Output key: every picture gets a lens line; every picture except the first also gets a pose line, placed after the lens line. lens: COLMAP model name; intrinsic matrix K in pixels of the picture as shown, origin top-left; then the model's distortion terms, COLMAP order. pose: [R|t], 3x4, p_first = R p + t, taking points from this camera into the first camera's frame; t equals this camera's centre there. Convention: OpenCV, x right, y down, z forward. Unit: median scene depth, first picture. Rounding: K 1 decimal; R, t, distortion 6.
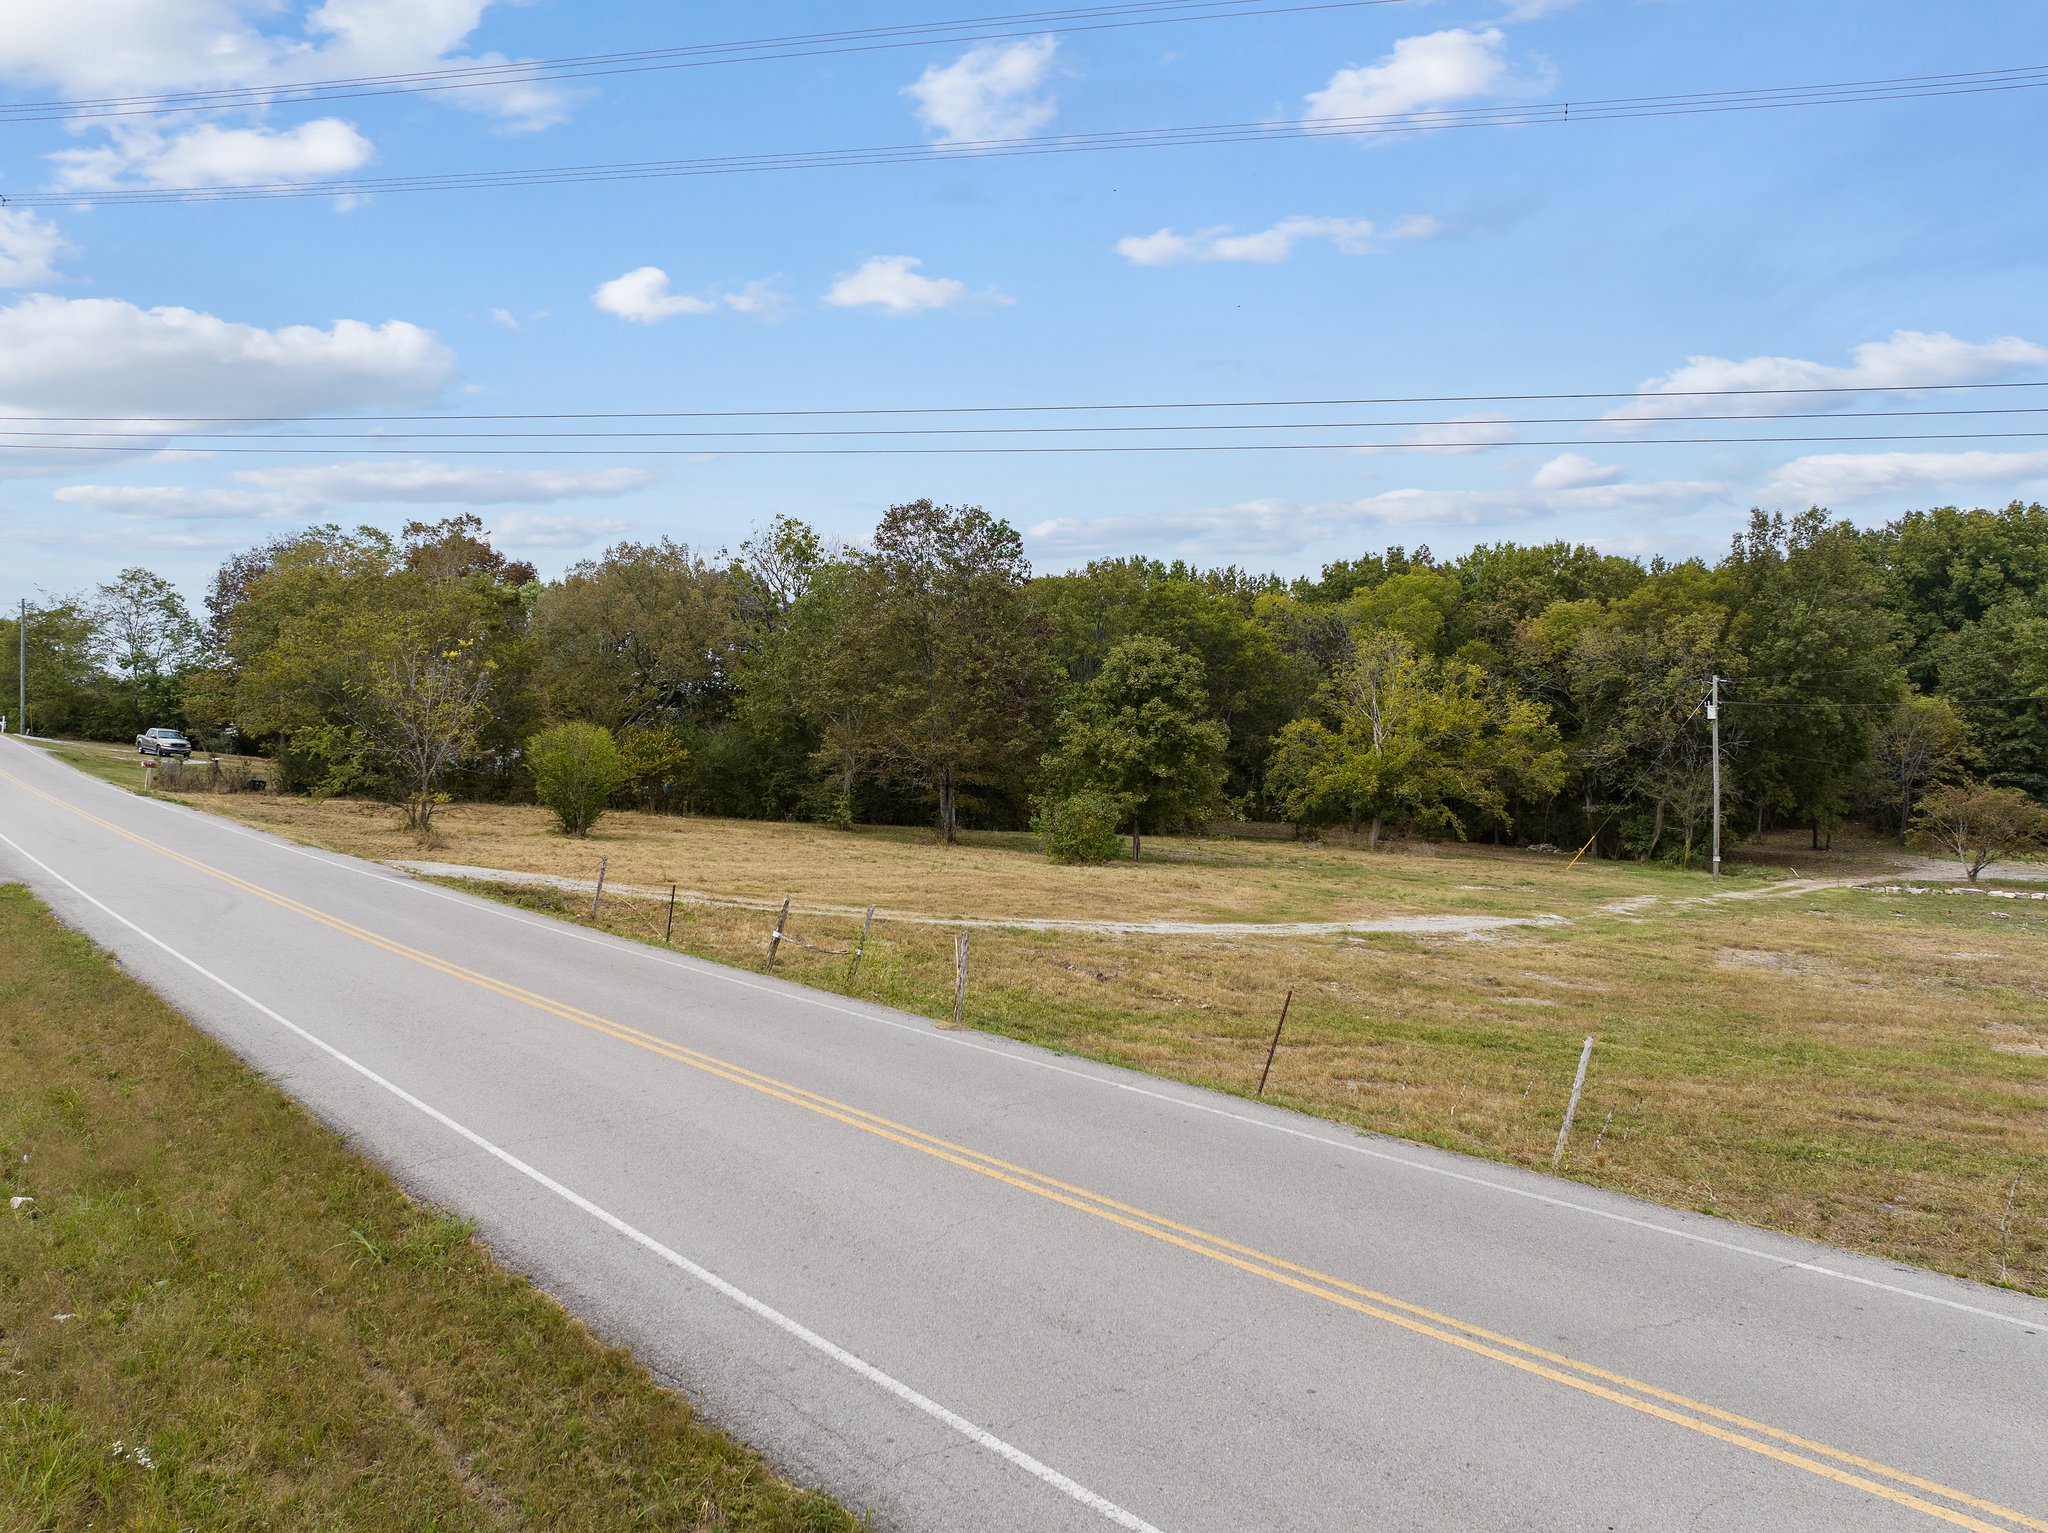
lens RADIAL K [[1450.6, 0, 1014.3], [0, 1450.6, 734.4], [0, 0, 1]] dist [-0.051693, 0.021239]
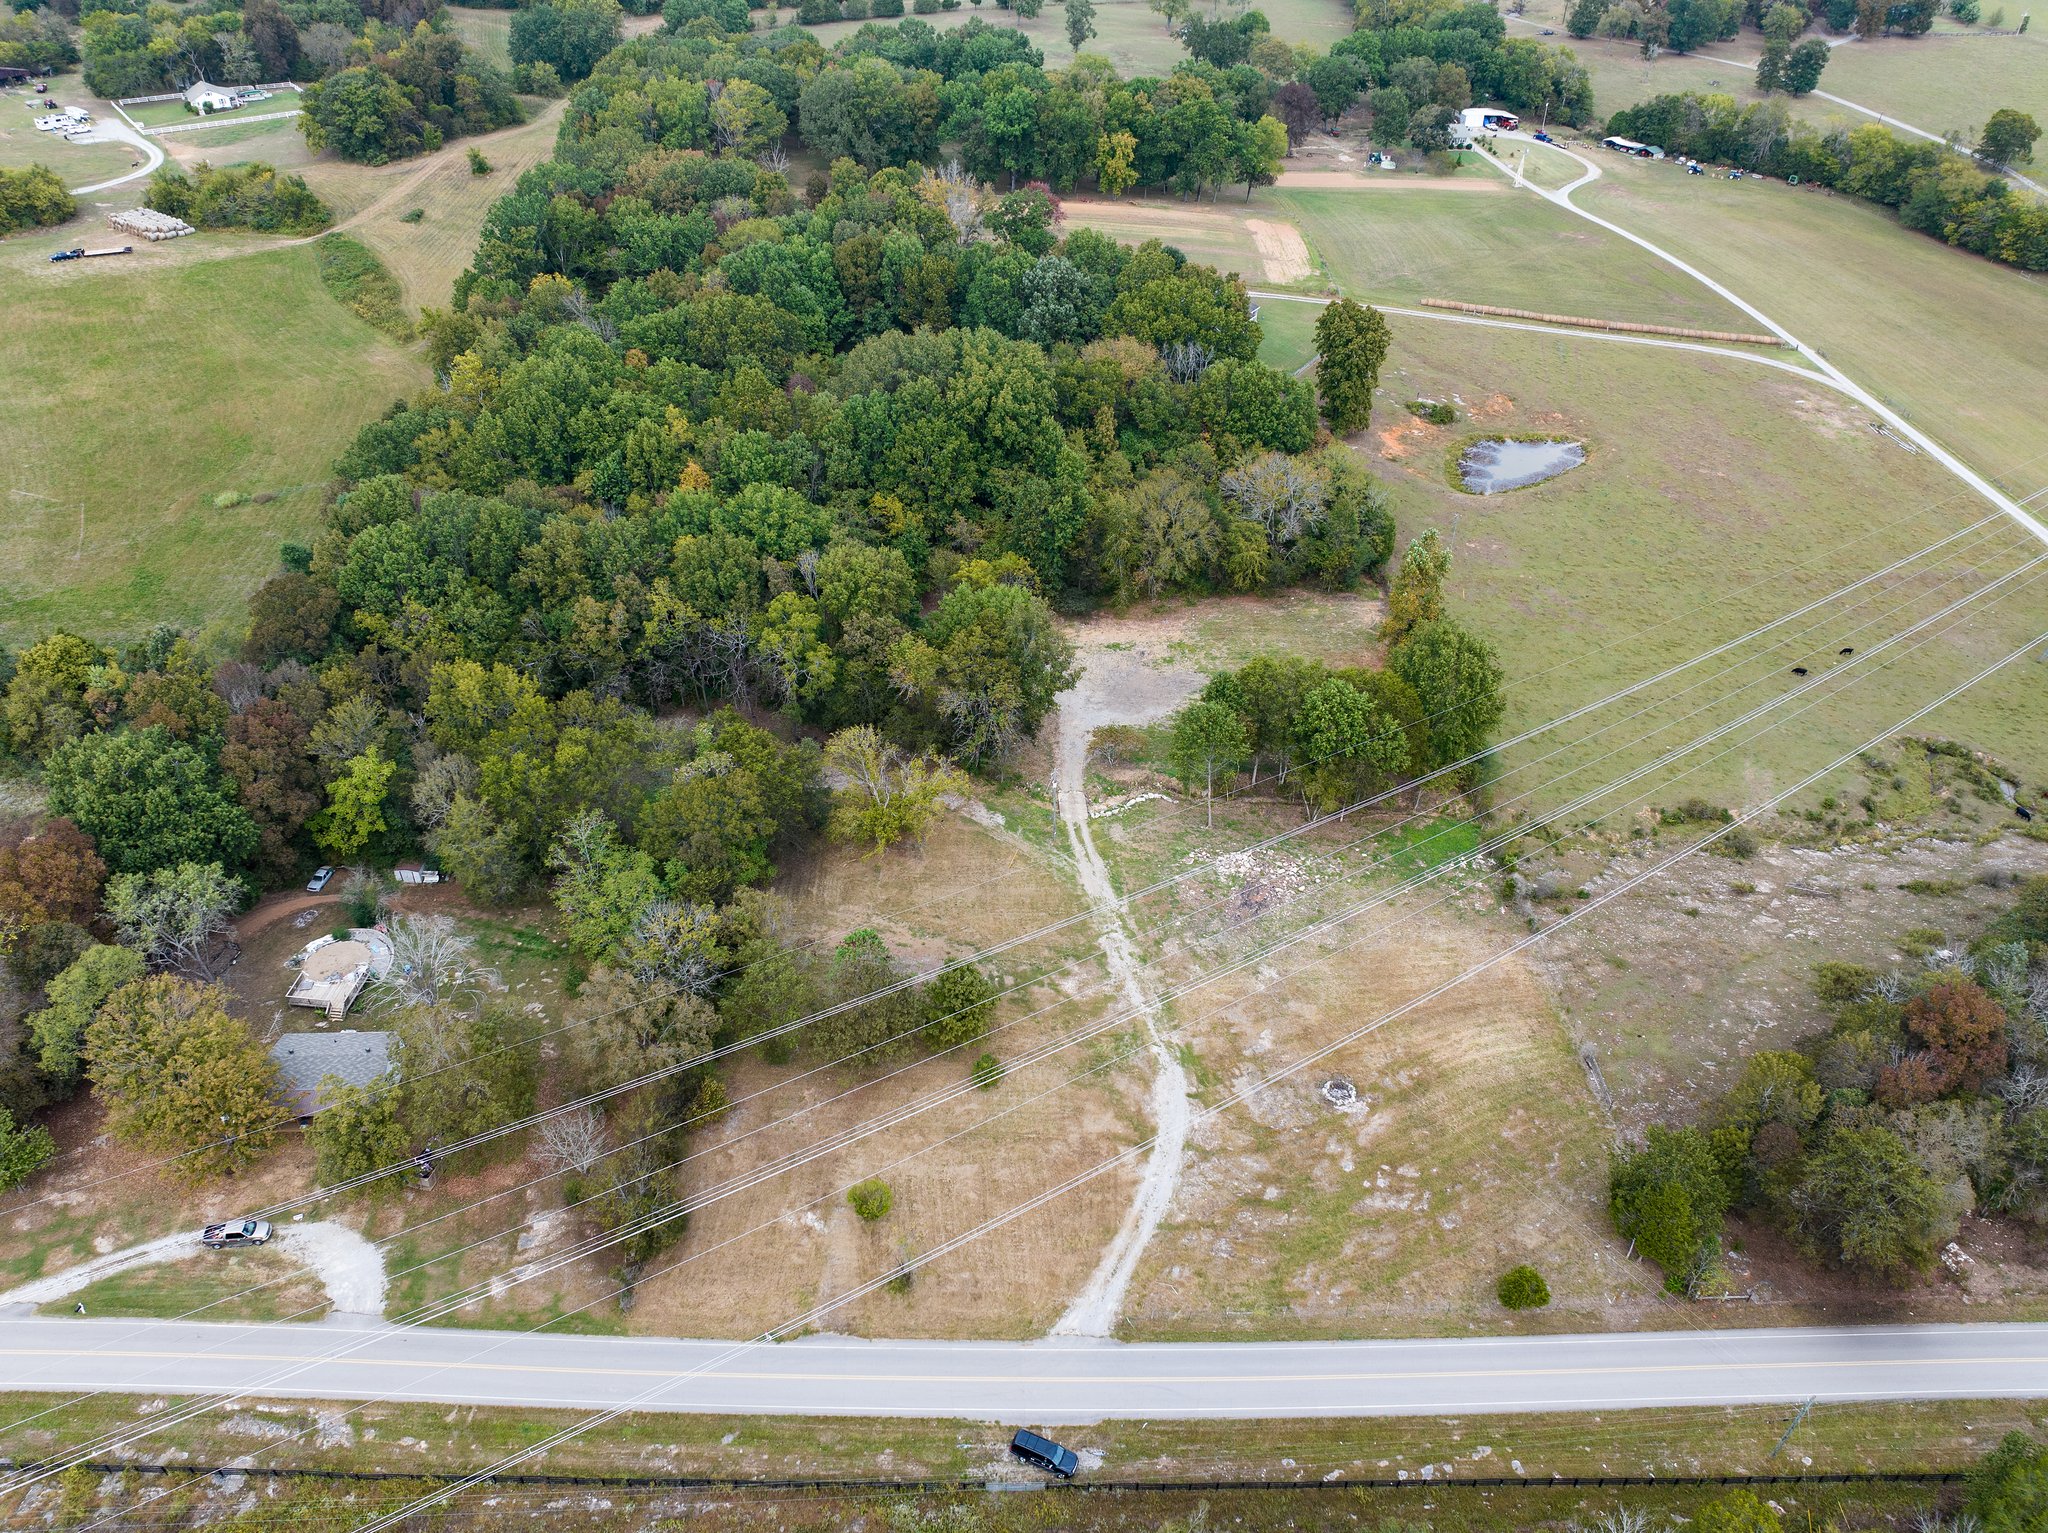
lens RADIAL K [[1450.6, 0, 1025.9], [0, 1450.6, 764.3], [0, 0, 1]] dist [-0.051693, 0.021239]
pose [[0.637870, -0.475386, 0.605912, -0.765560], [-0.019902, 0.776314, 0.630032, -1.255514], [-0.769887, -0.413938, 0.485726, -0.033297]]
